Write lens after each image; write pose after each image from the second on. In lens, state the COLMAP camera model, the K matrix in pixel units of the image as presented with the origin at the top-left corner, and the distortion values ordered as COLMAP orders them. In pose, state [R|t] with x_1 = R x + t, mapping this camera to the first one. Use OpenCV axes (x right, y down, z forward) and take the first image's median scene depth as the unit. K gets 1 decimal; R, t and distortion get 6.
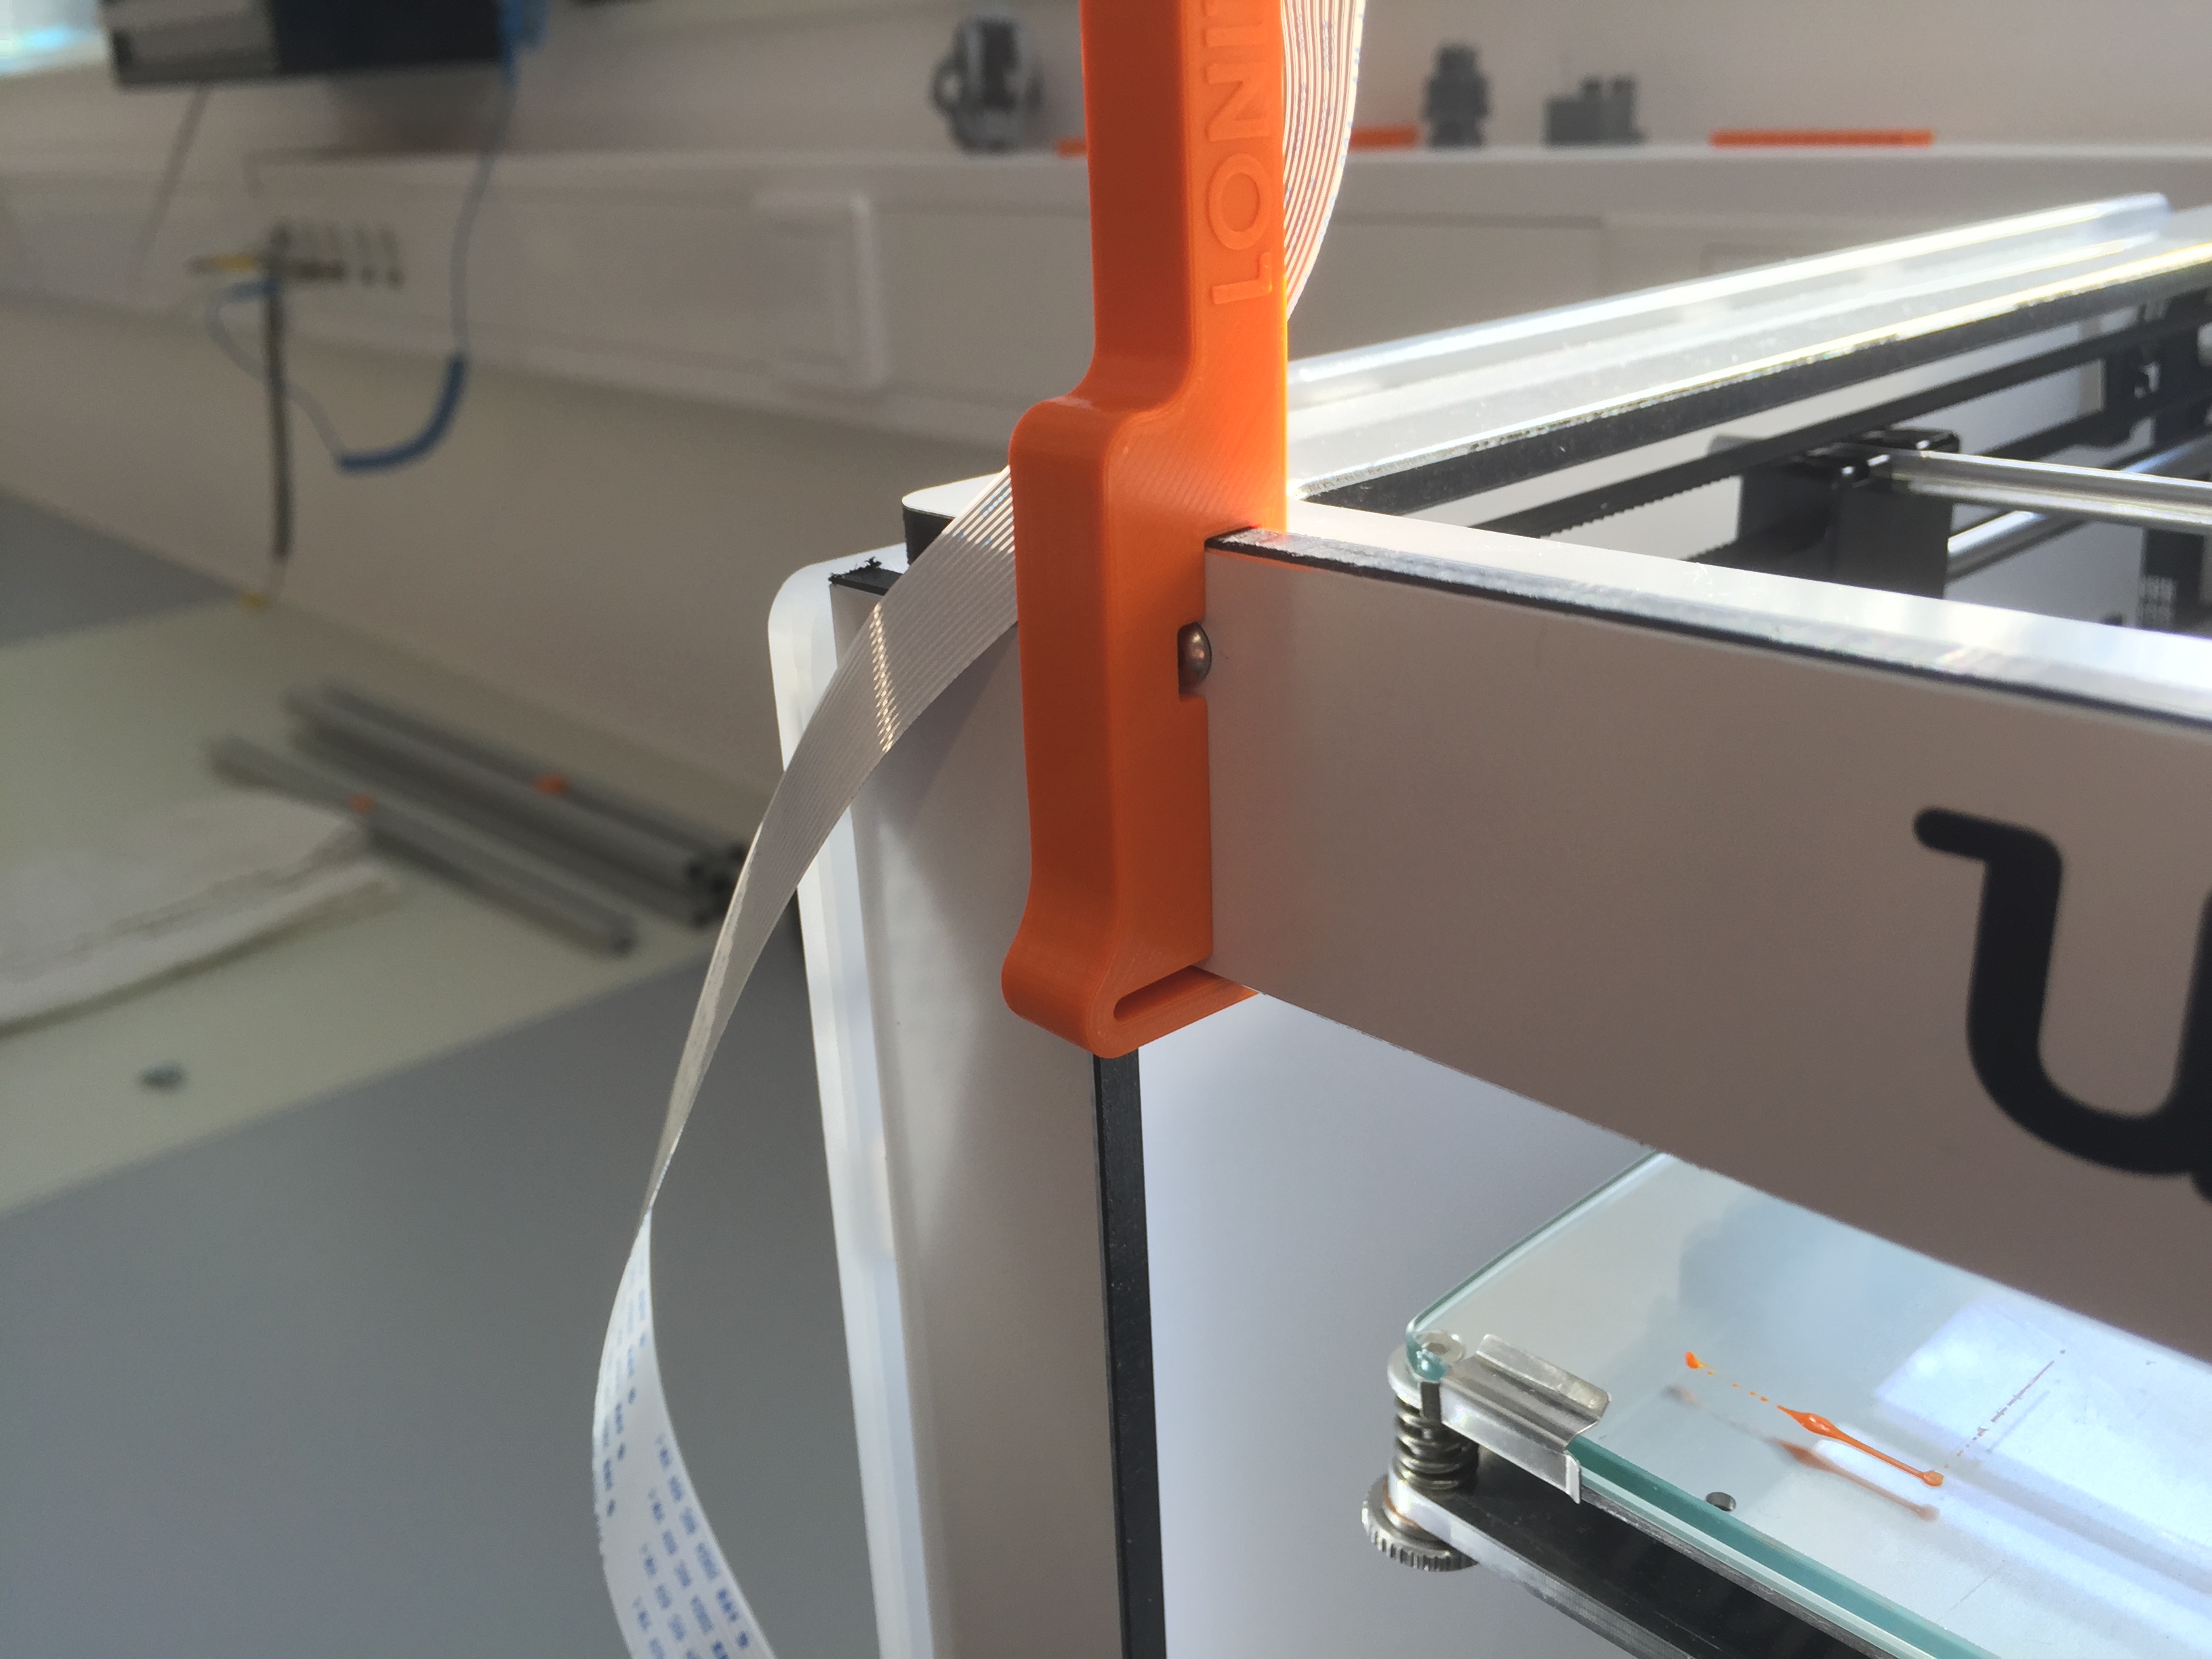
lens RADIAL K [[2008.0, 0, 1106.0], [0, 2008.0, 829.5], [0, 0, 1]] dist [0.029893, -0.083731]
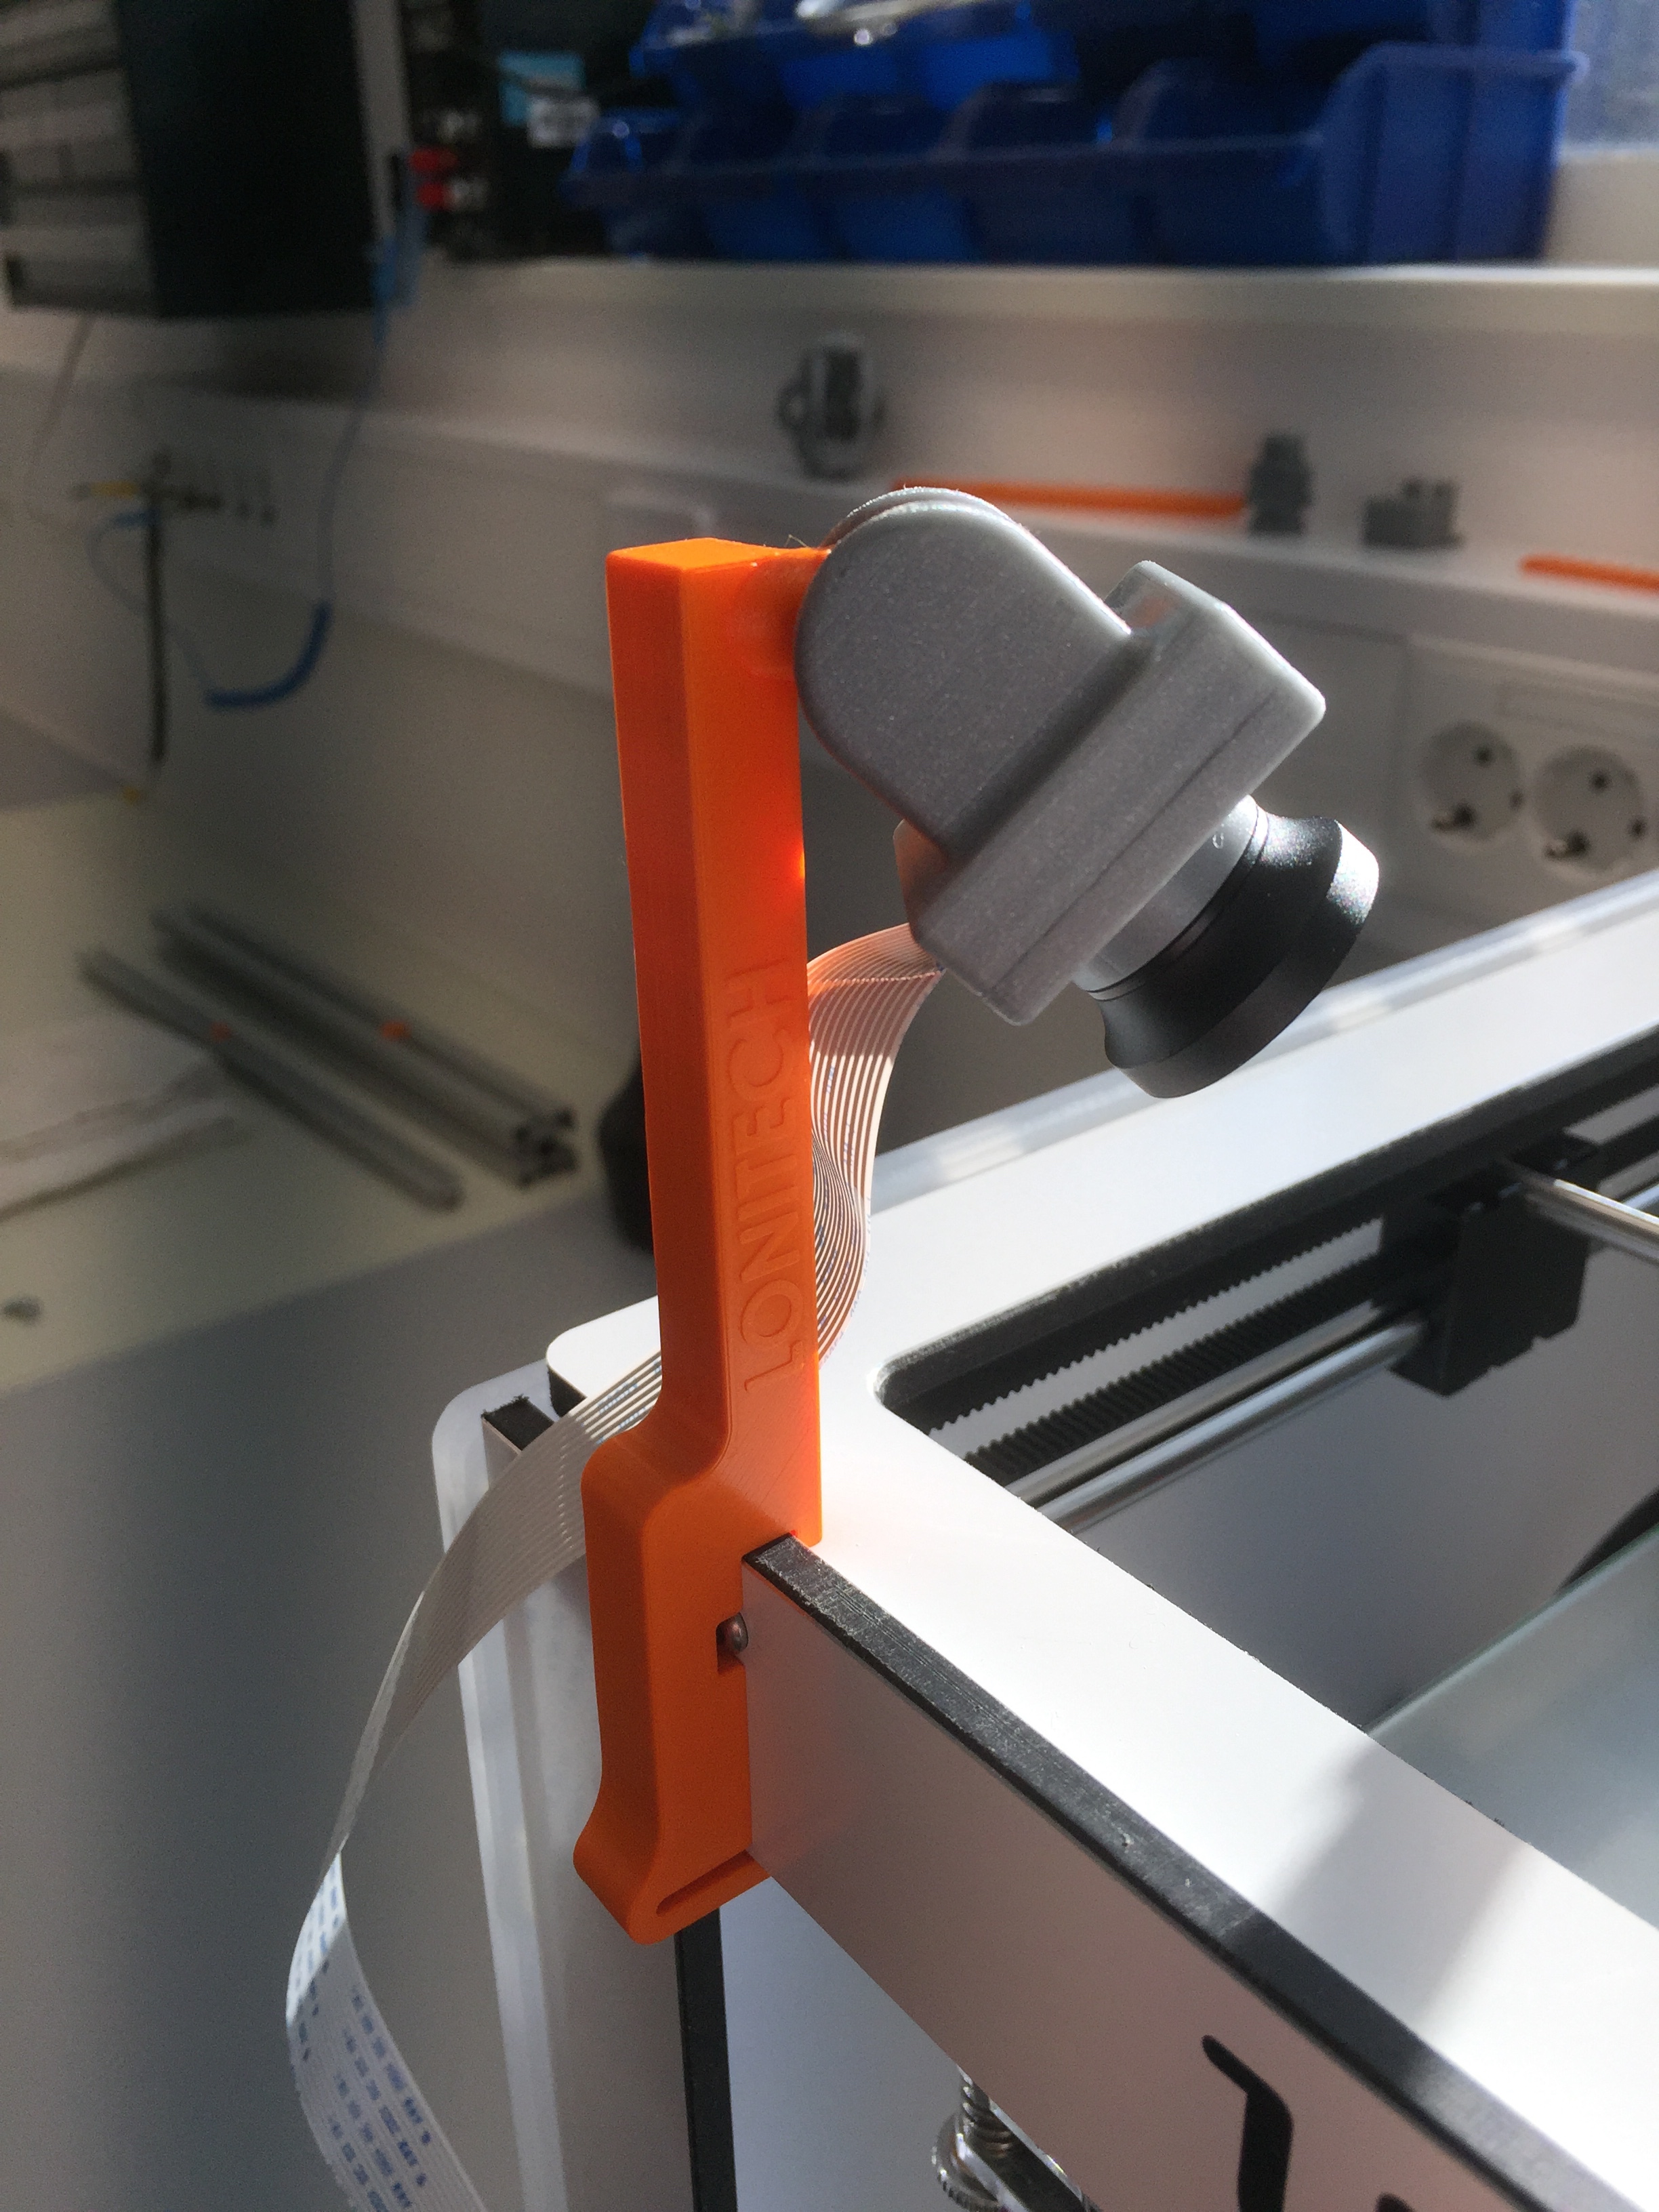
lens RADIAL K [[2008.0, 0, 829.5], [0, 2008.0, 1106.0], [0, 0, 1]] dist [0.029893, -0.083731]
pose [[0.995719, 0.060893, -0.069545, 0.097128], [-0.055776, 0.995750, 0.073287, -0.290860], [0.073712, -0.069095, 0.994883, -0.097197]]
